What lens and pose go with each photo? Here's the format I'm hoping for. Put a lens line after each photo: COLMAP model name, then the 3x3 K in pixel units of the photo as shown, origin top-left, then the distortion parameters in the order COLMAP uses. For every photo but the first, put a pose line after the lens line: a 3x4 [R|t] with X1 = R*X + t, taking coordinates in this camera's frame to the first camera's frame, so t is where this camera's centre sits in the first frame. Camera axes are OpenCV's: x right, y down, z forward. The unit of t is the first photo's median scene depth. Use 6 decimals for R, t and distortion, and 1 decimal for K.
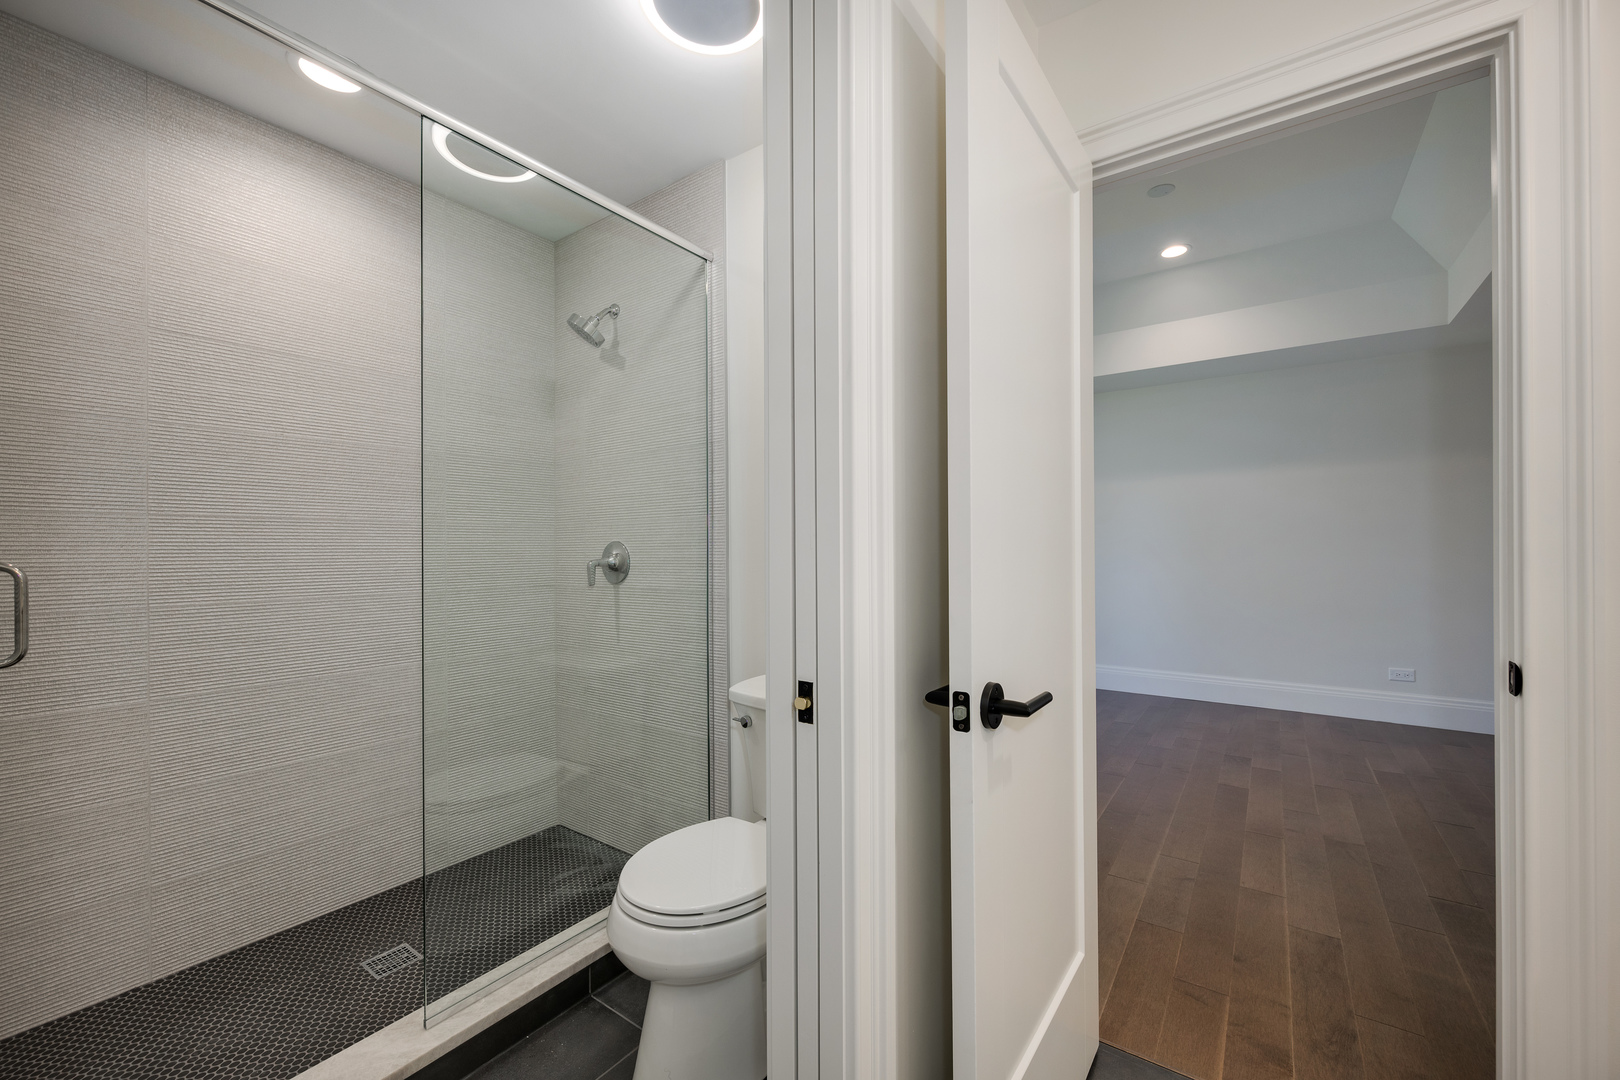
lens RADIAL K [[645.2, 0, 813.0], [0, 645.2, 542.5], [0, 0, 1]] dist [0.012028, 0.000137]
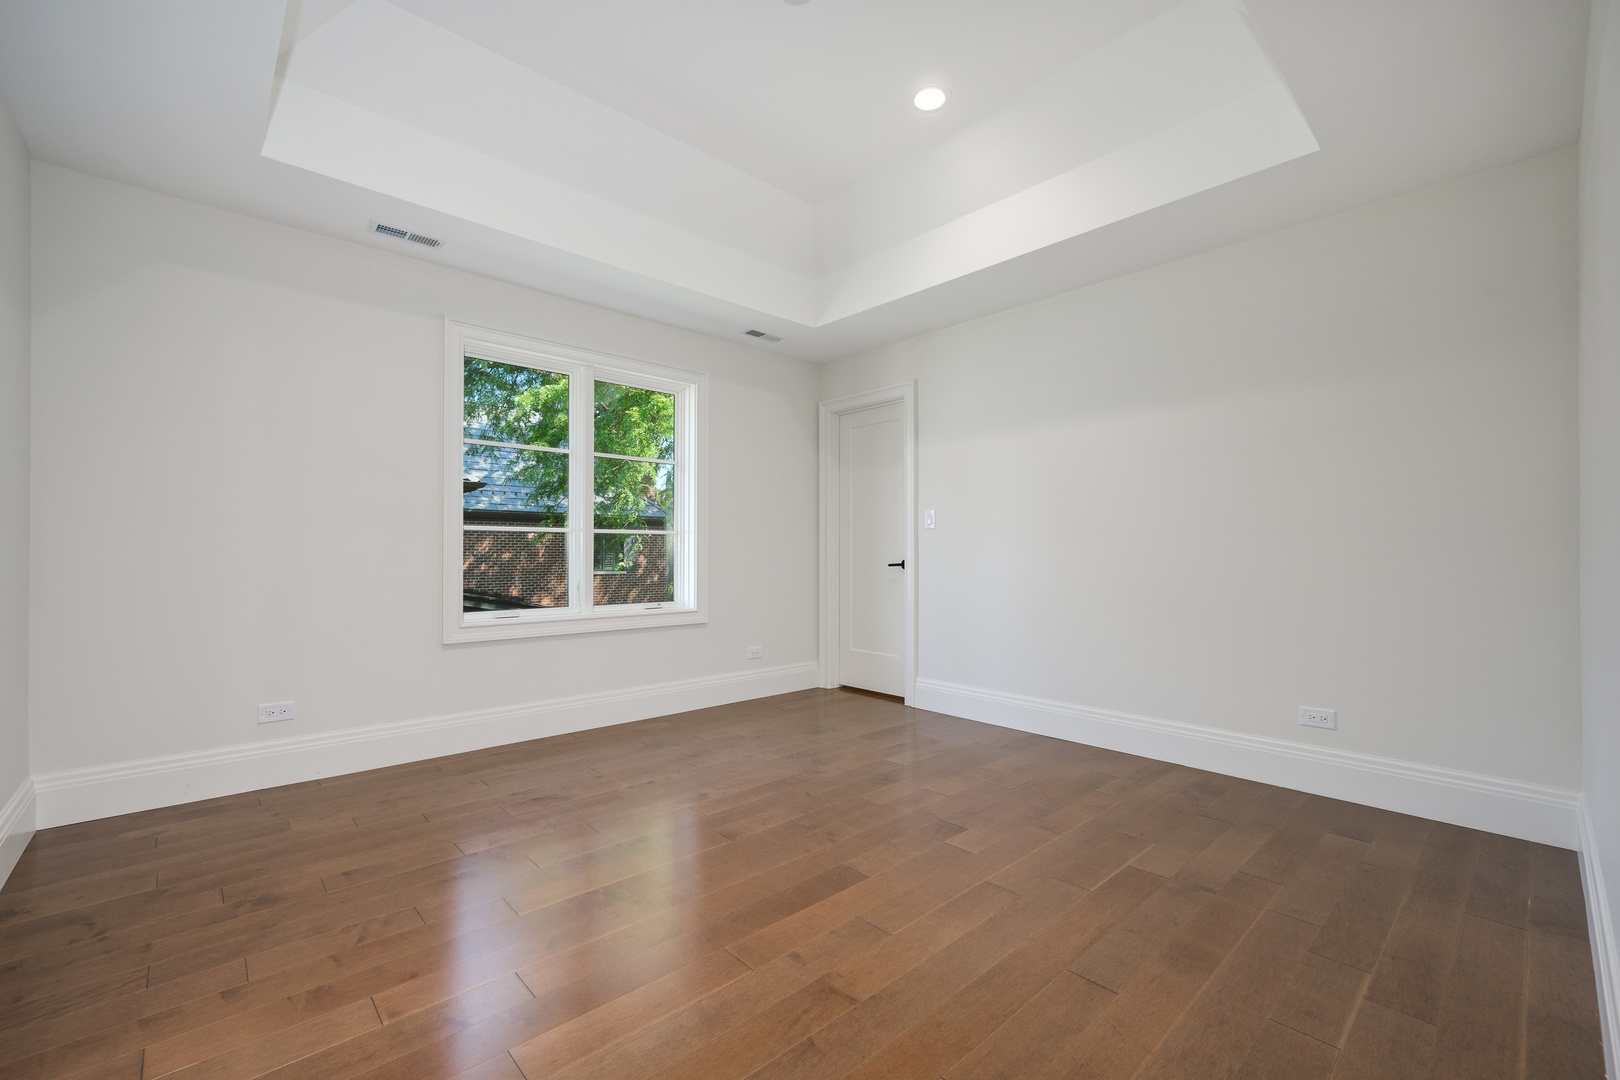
lens RADIAL K [[645.2, 0, 798.3], [0, 645.2, 568.0], [0, 0, 1]] dist [0.012028, 0.000137]
pose [[0.969907, -0.003866, -0.243447, 0.580003], [0.006116, 0.999945, 0.008487, 0.051028], [0.243401, -0.009721, 0.969877, 0.276494]]
